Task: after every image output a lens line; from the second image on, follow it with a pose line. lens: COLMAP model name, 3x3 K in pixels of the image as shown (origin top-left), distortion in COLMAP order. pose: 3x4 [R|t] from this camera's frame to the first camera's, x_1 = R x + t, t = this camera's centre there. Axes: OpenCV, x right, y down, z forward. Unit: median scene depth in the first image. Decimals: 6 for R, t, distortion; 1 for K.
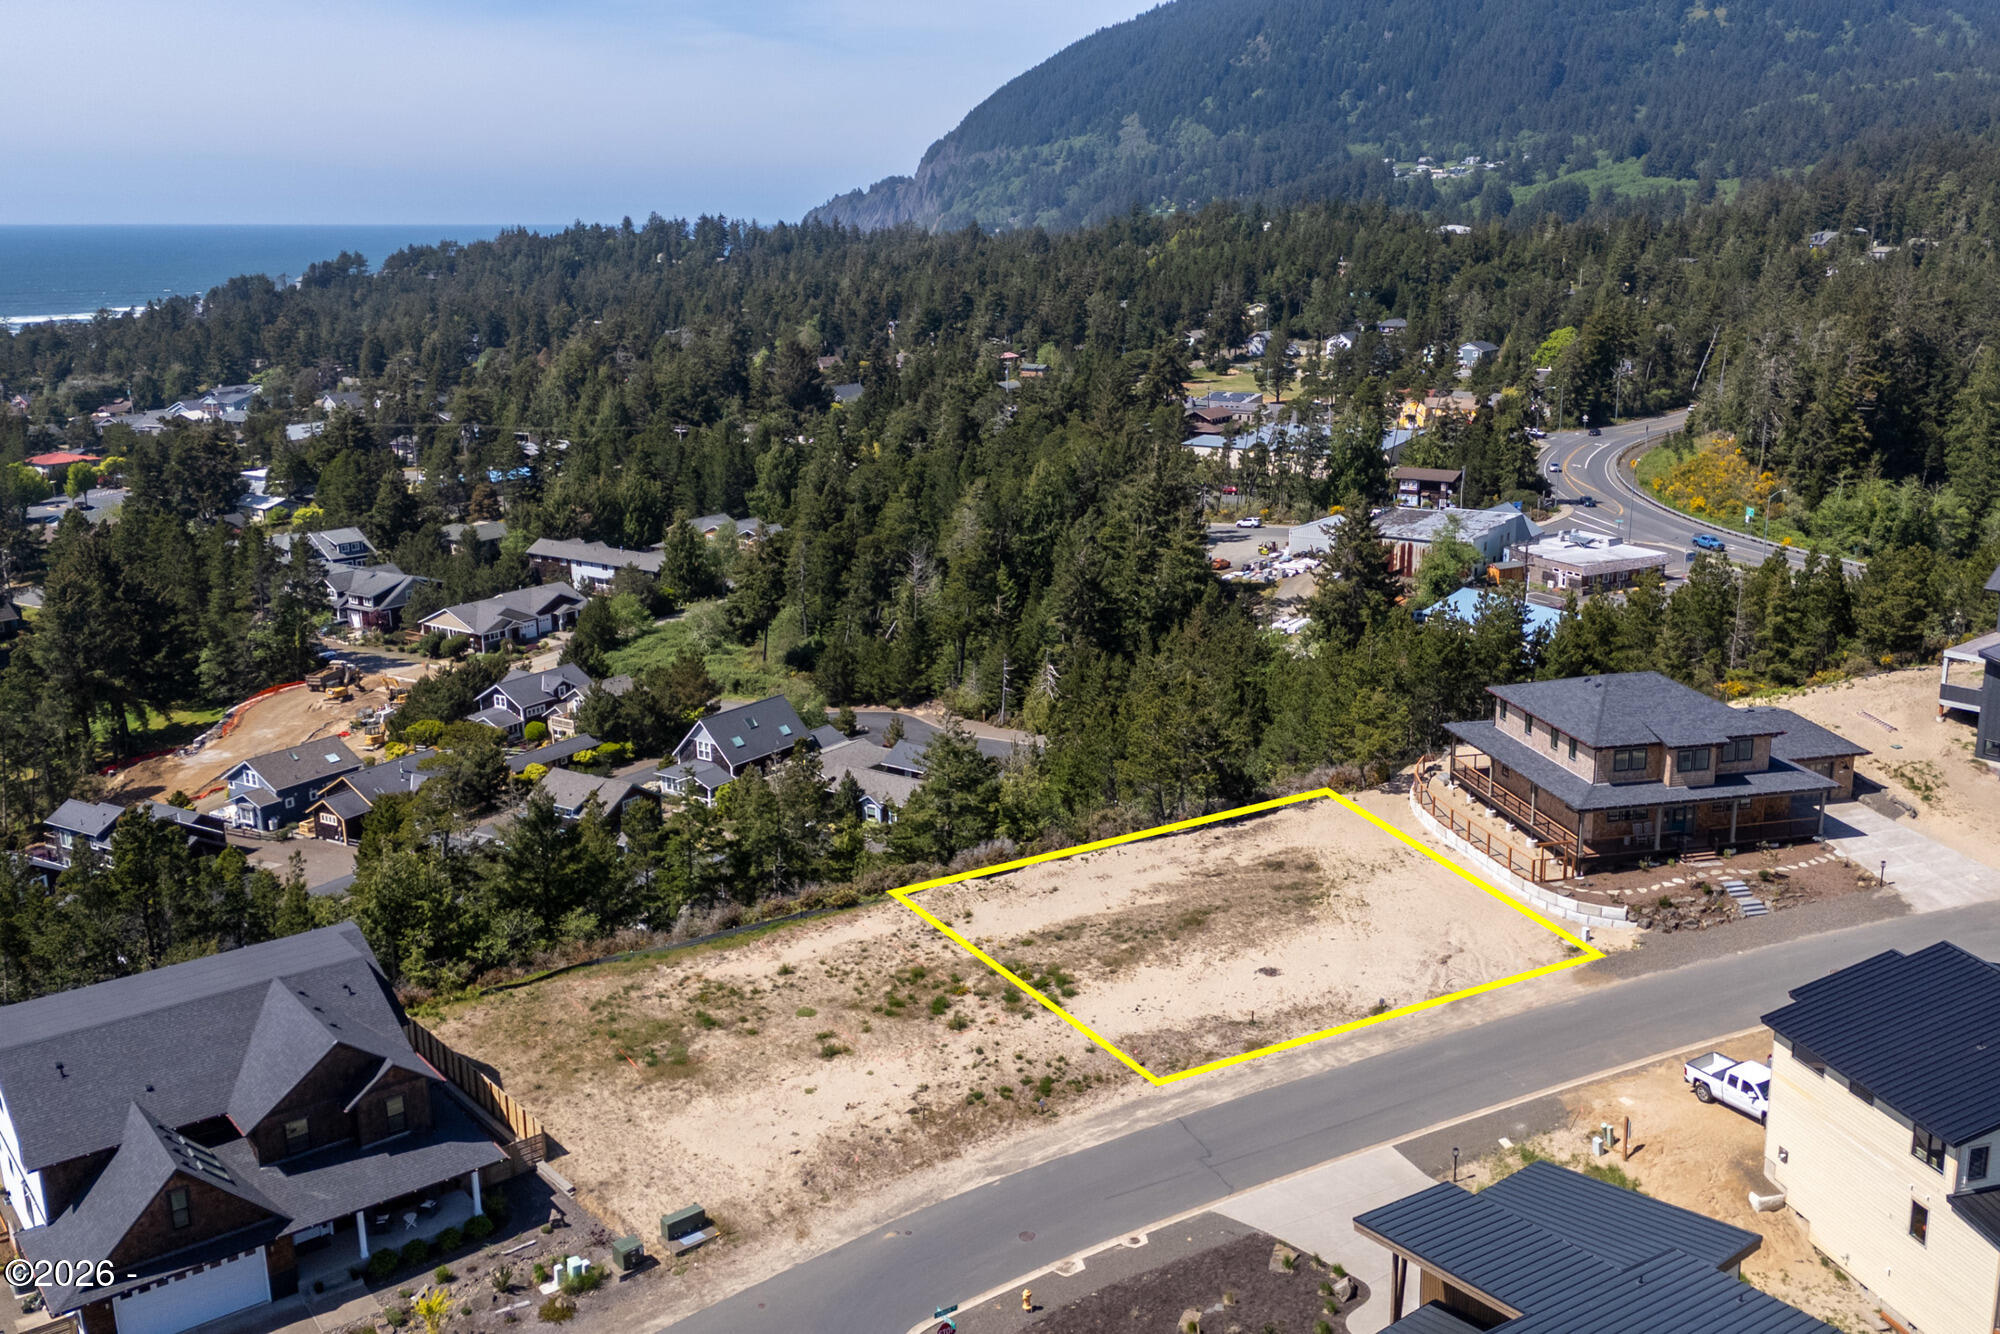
lens RADIAL K [[1630.8, 0, 1017.2], [0, 1630.8, 661.1], [0, 0, 1]] dist [0.068622, -0.062637]
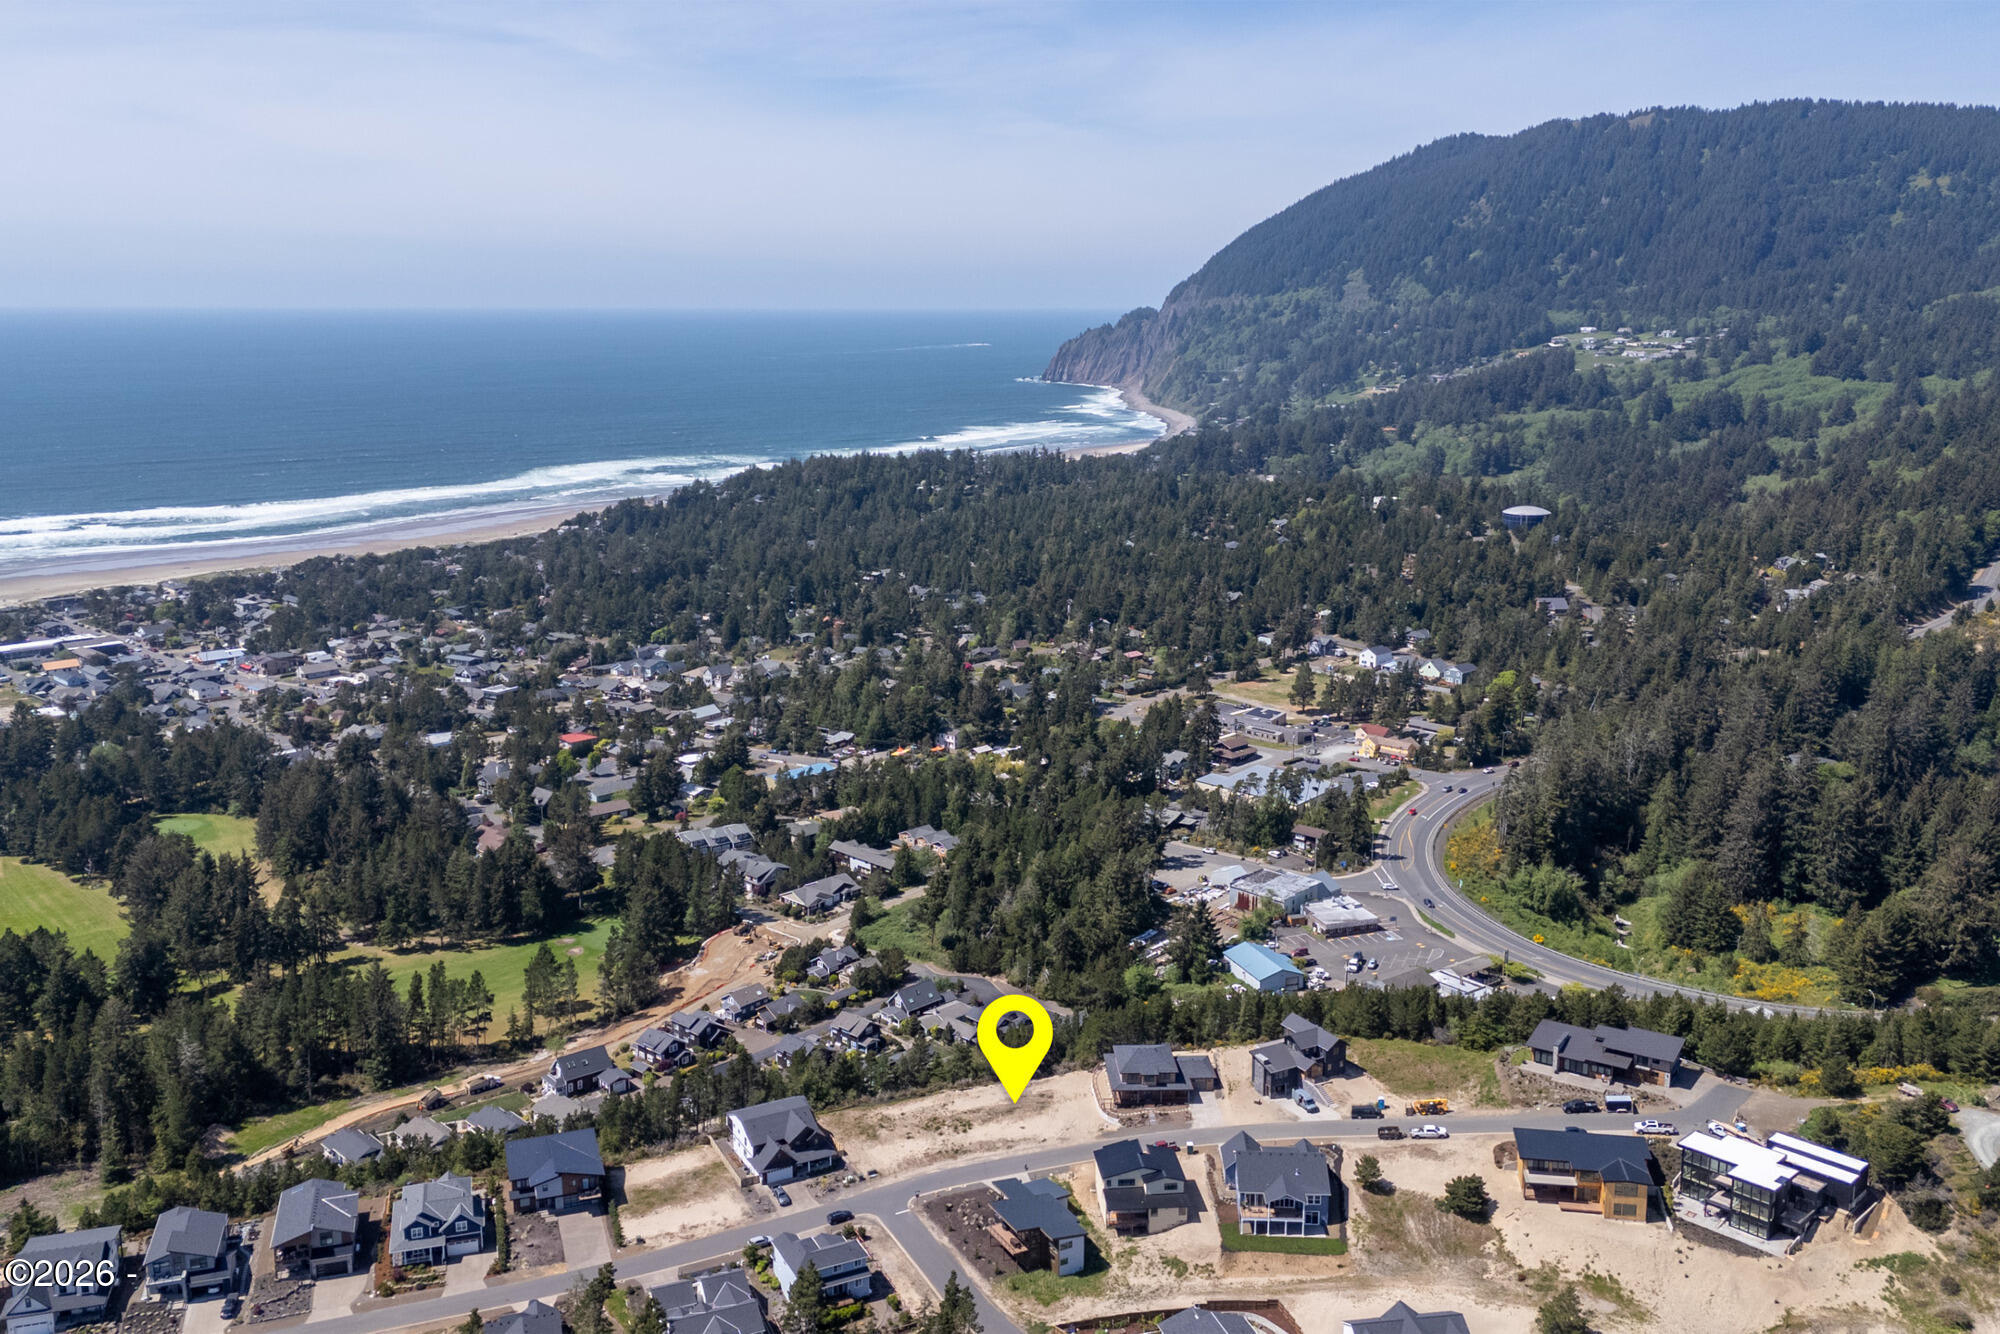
lens RADIAL K [[1630.8, 0, 954.9], [0, 1630.8, 649.3], [0, 0, 1]] dist [0.068622, -0.062637]
pose [[0.980361, 0.047251, -0.191468, 0.248324], [-0.053610, 0.998165, -0.028163, -0.298635], [0.189786, 0.037875, 0.981095, -1.047101]]
